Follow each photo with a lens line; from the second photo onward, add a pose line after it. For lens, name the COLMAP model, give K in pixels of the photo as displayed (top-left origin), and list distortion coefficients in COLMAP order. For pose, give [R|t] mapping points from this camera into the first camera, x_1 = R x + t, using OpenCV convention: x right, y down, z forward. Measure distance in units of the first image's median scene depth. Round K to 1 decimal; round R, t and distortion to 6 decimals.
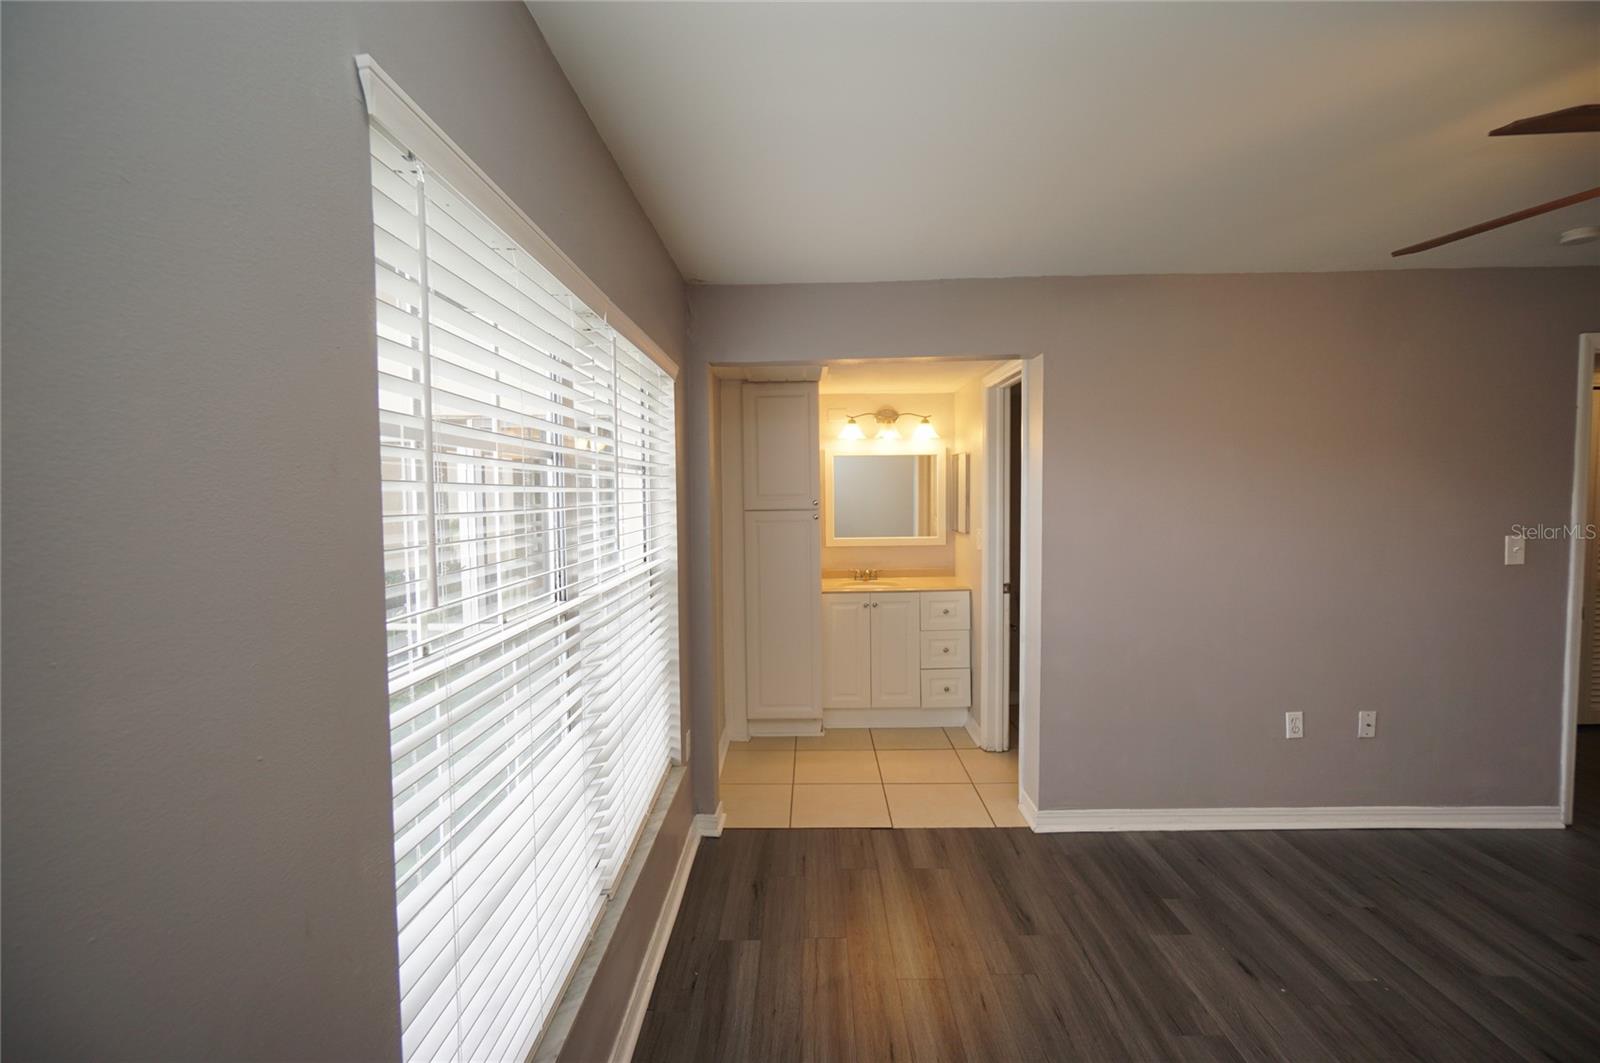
lens RADIAL K [[691.0, 0, 796.9], [0, 691.0, 522.8], [0, 0, 1]] dist [-0.000473, -0.000099]
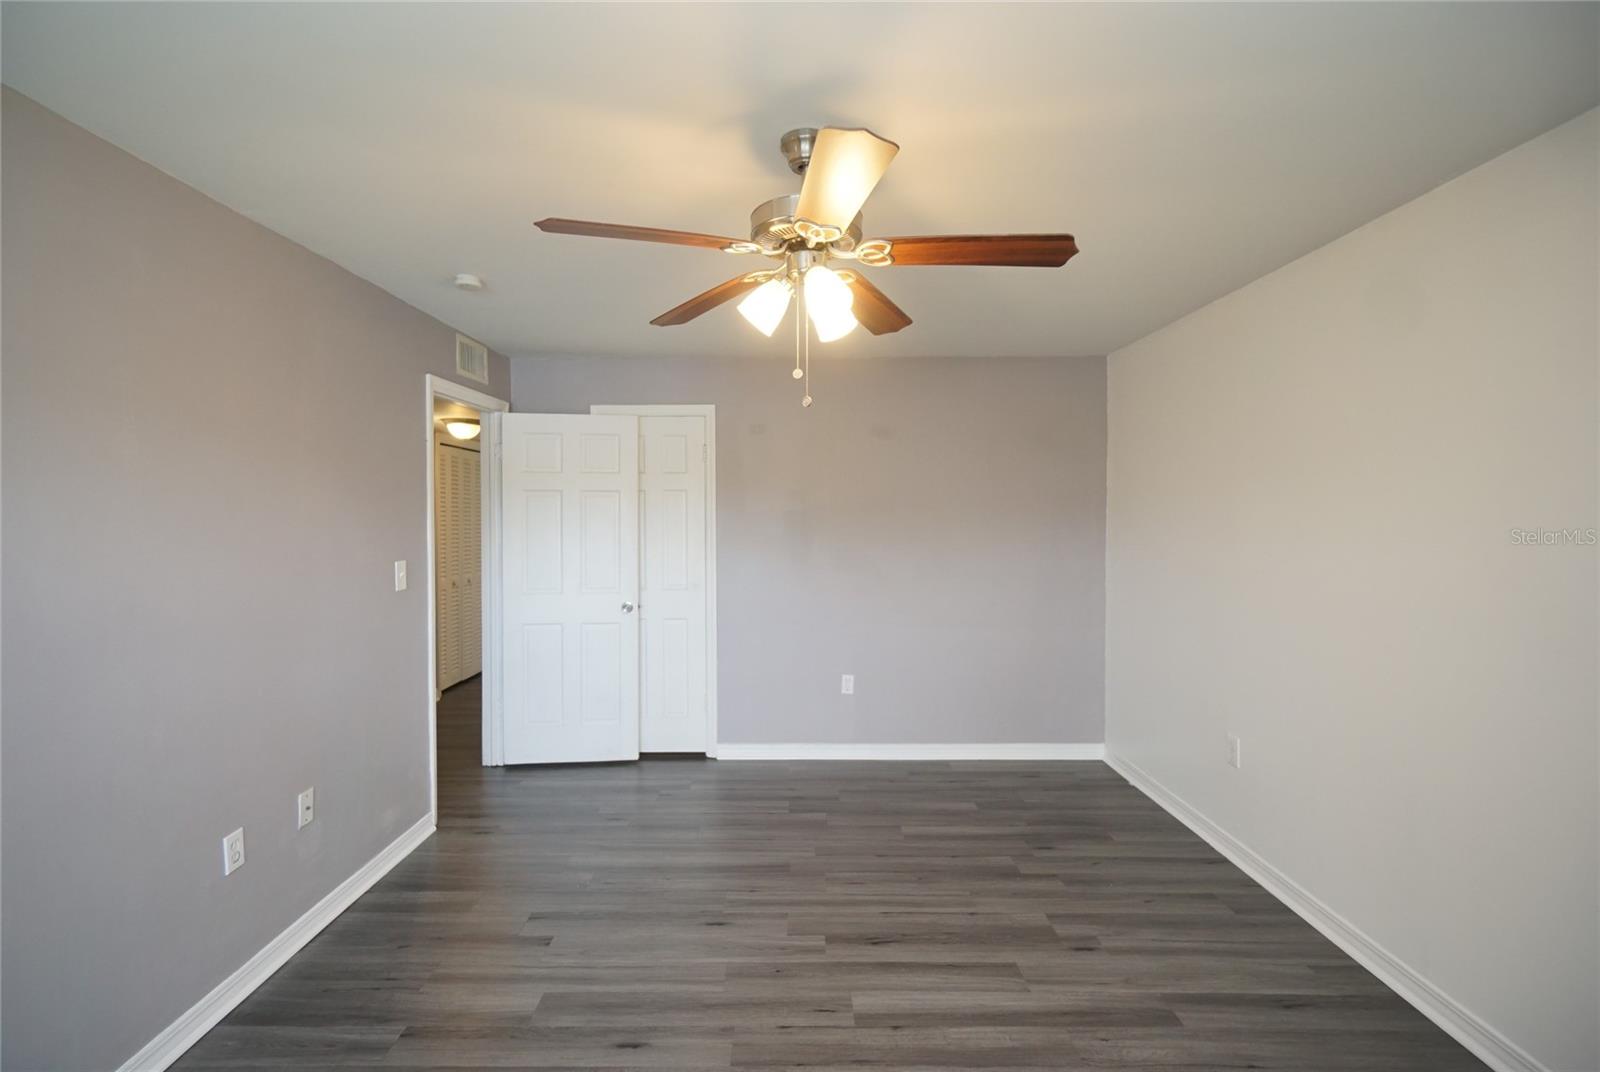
lens RADIAL K [[700.8, 0, 800.0], [0, 700.8, 536.0], [0, 0, 1]] dist [-0.000220, -0.000061]
pose [[-0.019154, -0.013299, 0.999728, 0.012929], [0.042663, 0.998990, 0.014106, -0.008027], [-0.998906, 0.042921, -0.018567, 0.438247]]
